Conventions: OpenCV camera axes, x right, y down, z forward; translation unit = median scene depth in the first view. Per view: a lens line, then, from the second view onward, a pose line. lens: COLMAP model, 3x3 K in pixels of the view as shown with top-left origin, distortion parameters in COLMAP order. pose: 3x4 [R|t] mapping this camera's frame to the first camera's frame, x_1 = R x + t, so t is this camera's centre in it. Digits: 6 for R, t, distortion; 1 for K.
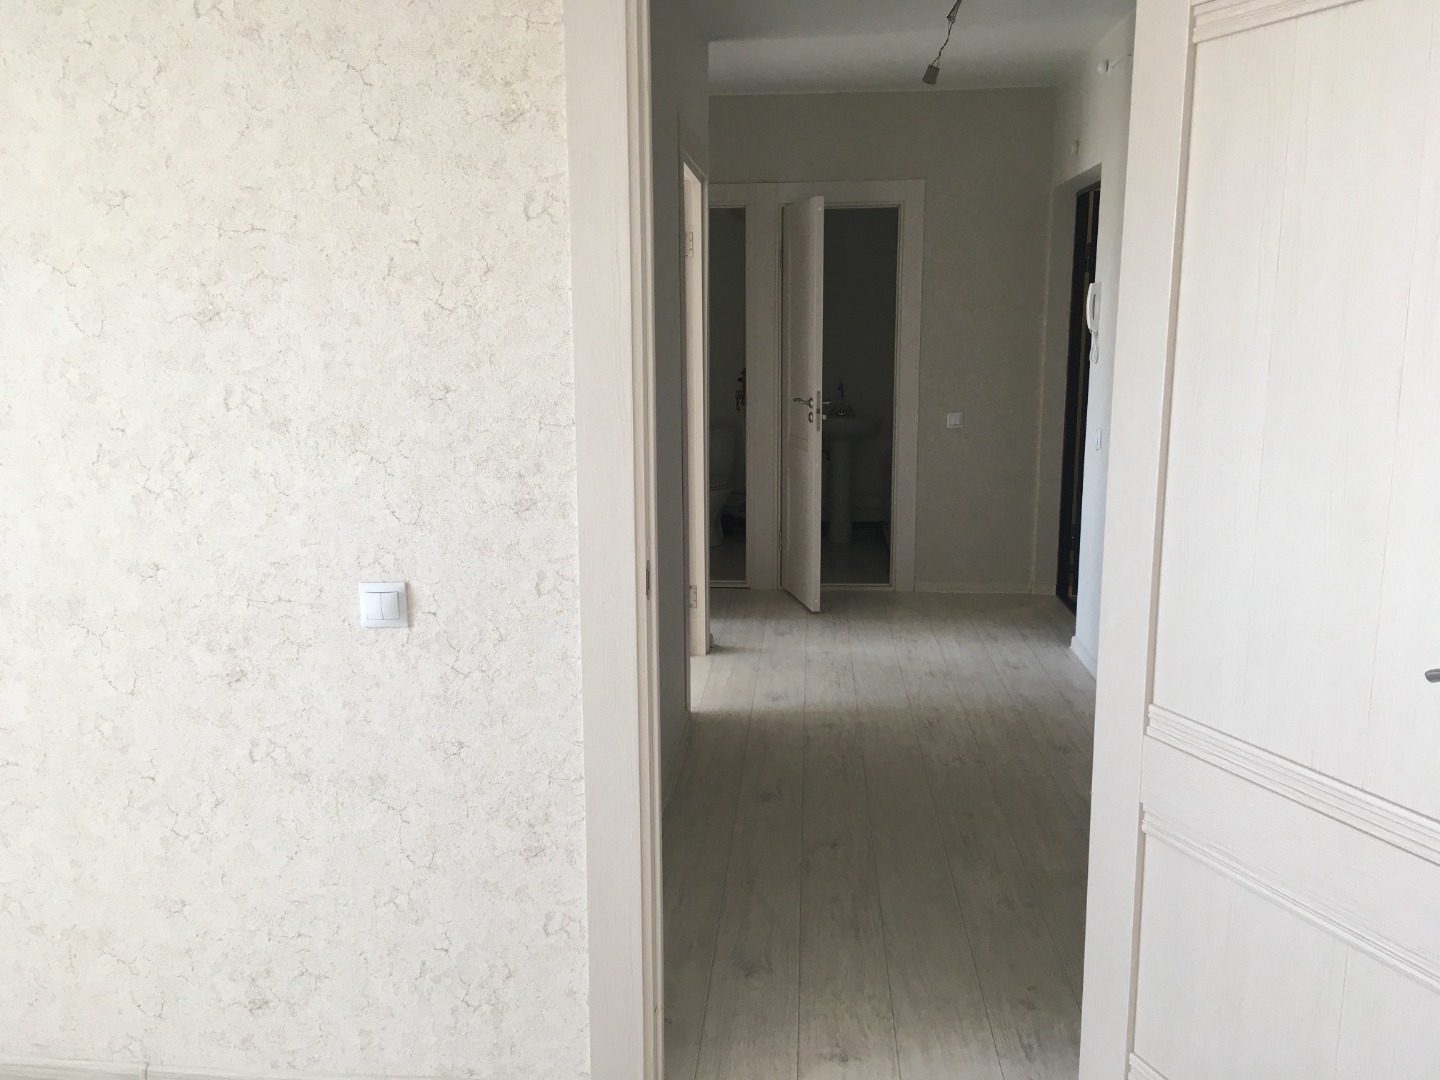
lens RADIAL K [[1227.8, 0, 720.0], [0, 1227.8, 540.0], [0, 0, 1]] dist [0.117647, -0.170269]
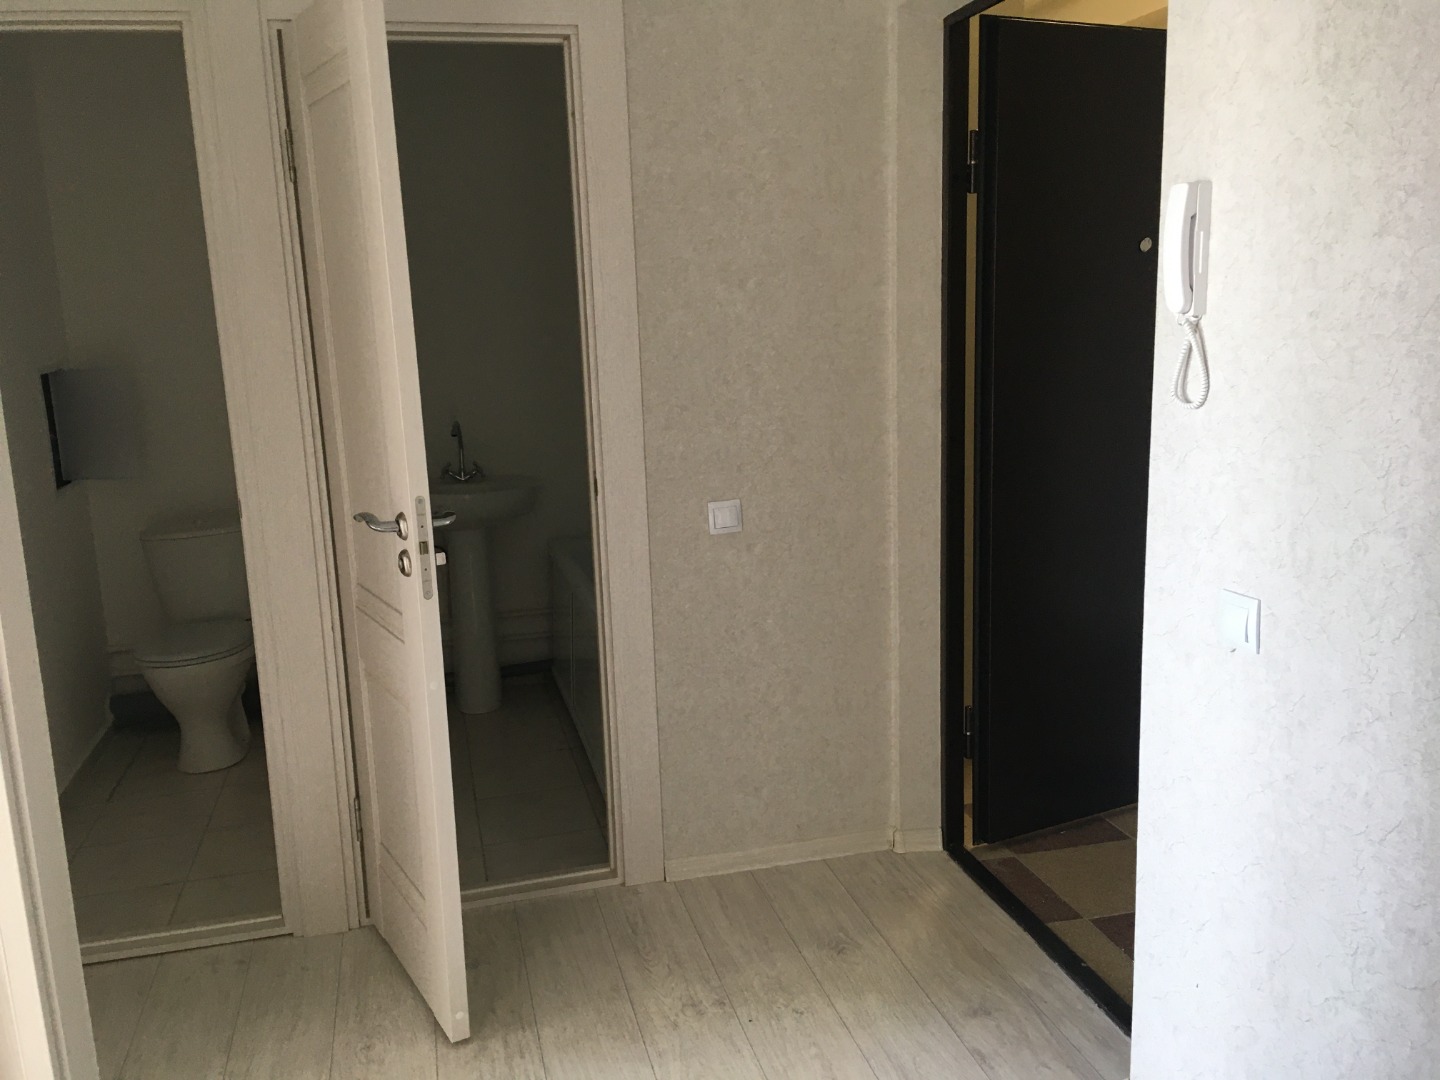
lens RADIAL K [[1227.8, 0, 720.0], [0, 1227.8, 540.0], [0, 0, 1]] dist [0.117647, -0.170269]
pose [[0.947258, -0.090252, 0.307501, 0.046141], [0.086905, 0.995913, 0.024591, -0.101257], [-0.308463, 0.003430, 0.951230, 0.567242]]
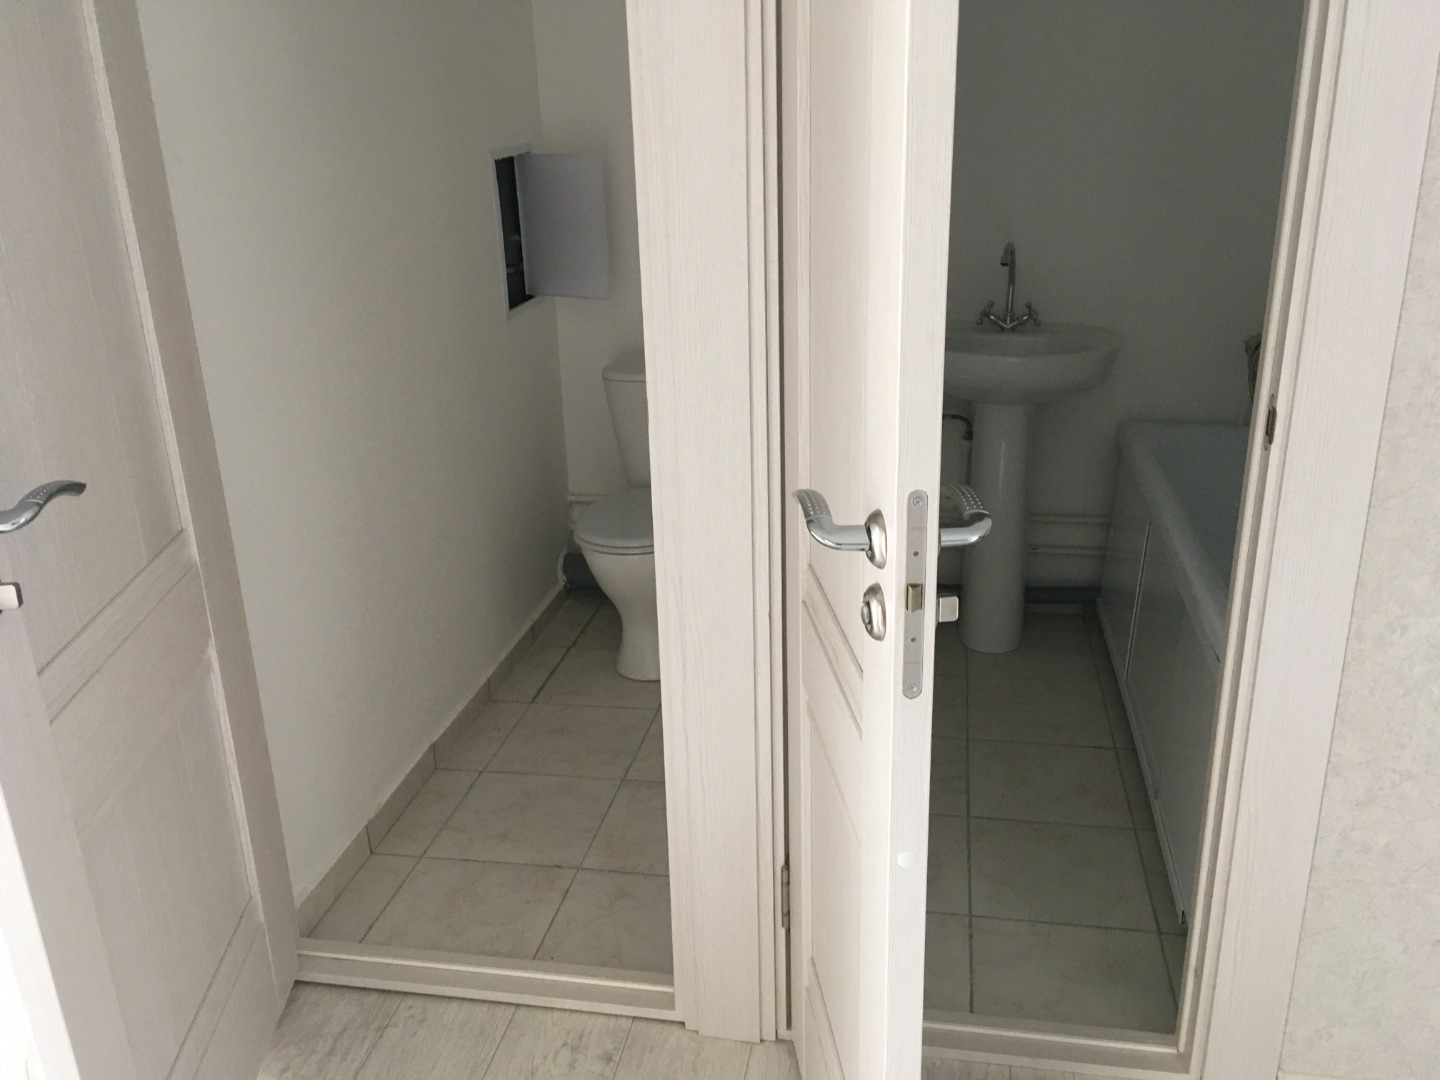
lens RADIAL K [[1227.8, 0, 720.0], [0, 1227.8, 540.0], [0, 0, 1]] dist [0.117647, -0.170269]
pose [[0.994159, 0.015905, -0.106750, 0.066098], [0.002805, 0.984939, 0.172878, -0.133854], [0.107892, -0.172168, 0.979141, 0.767759]]
